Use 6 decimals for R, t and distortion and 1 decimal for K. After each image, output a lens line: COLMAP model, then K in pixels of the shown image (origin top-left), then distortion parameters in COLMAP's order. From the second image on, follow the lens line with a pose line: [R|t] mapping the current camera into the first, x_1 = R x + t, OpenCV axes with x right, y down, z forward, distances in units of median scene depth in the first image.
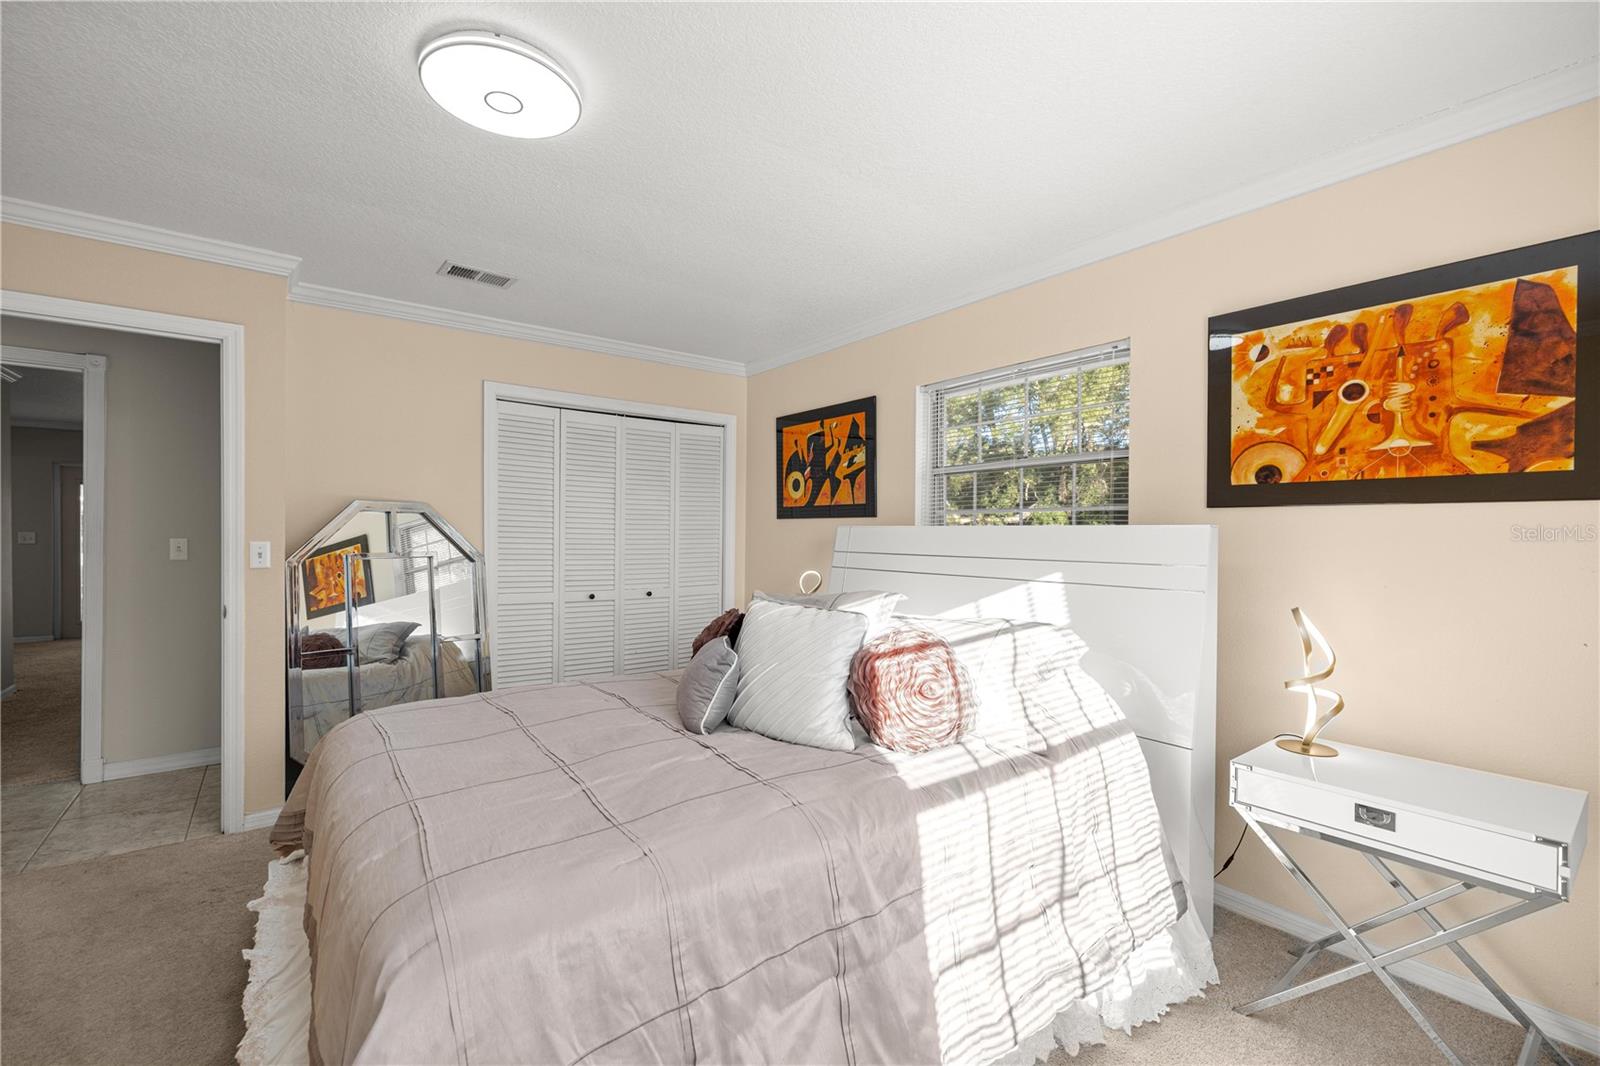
lens RADIAL K [[672.5, 0, 791.5], [0, 672.5, 532.7], [0, 0, 1]] dist [-0.000853, -0.000447]
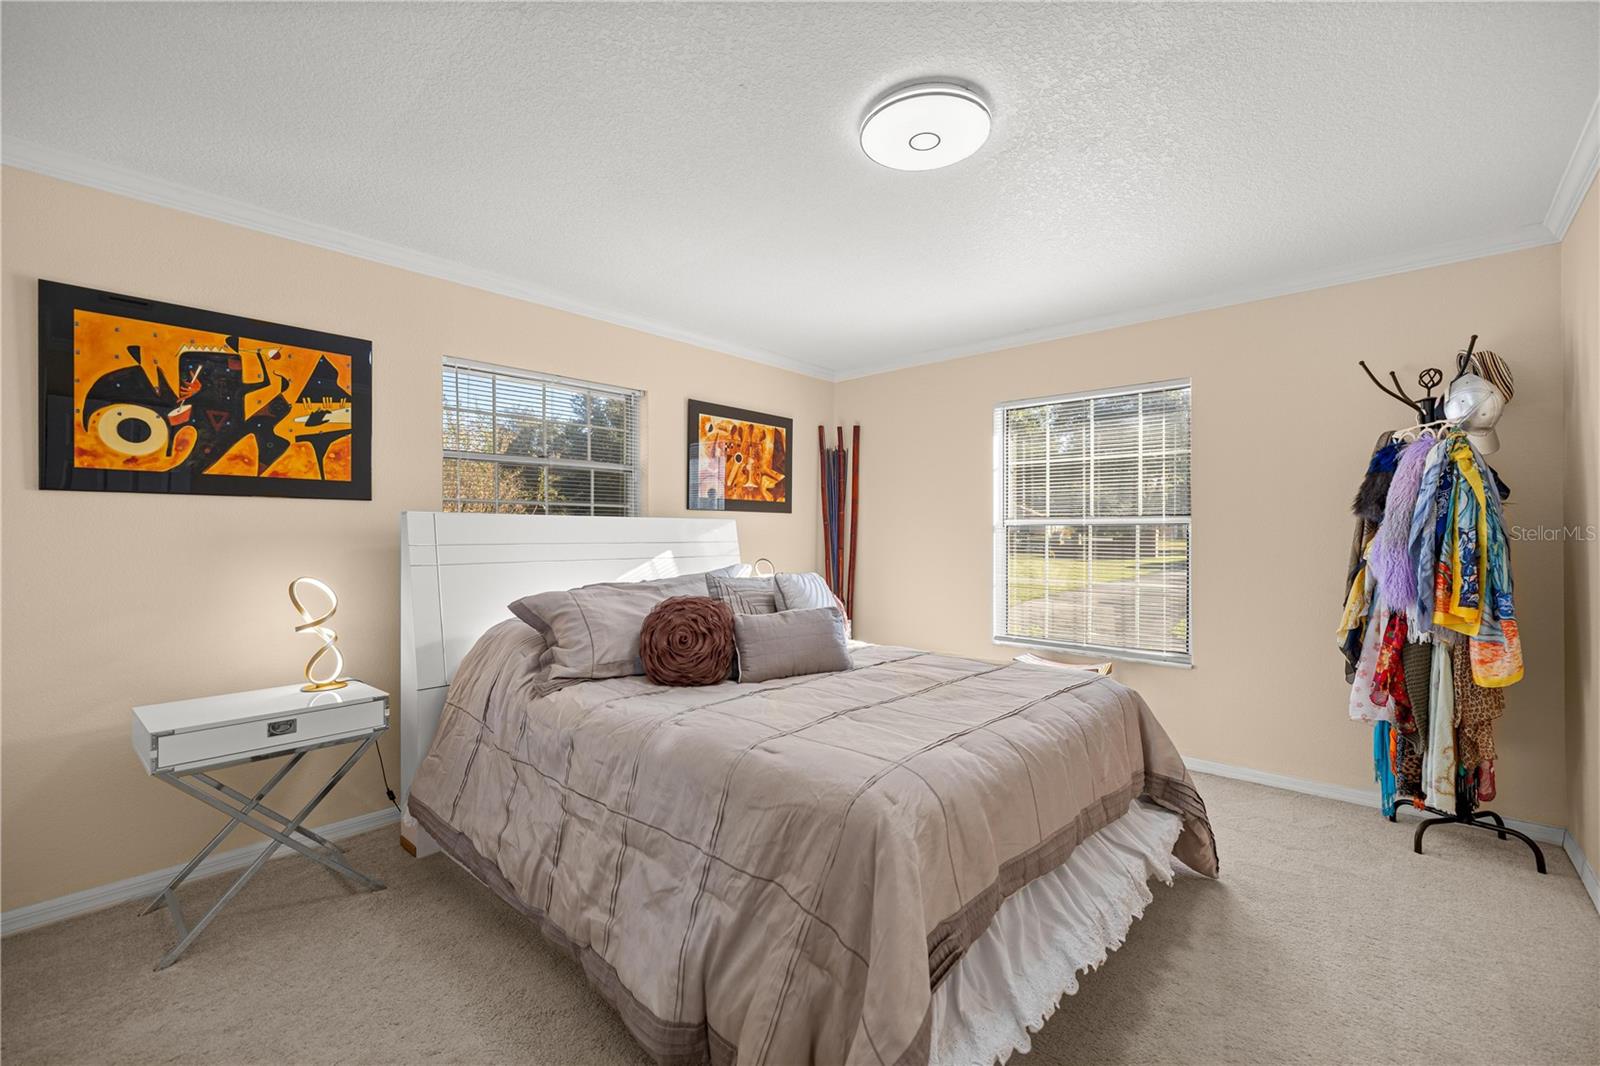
lens RADIAL K [[672.5, 0, 789.7], [0, 672.5, 533.4], [0, 0, 1]] dist [-0.000853, -0.000447]
pose [[-0.172901, -0.005805, 0.984922, -0.692476], [-0.002198, 0.999982, 0.005508, 0.008556], [-0.984937, -0.001213, -0.172911, 0.649755]]
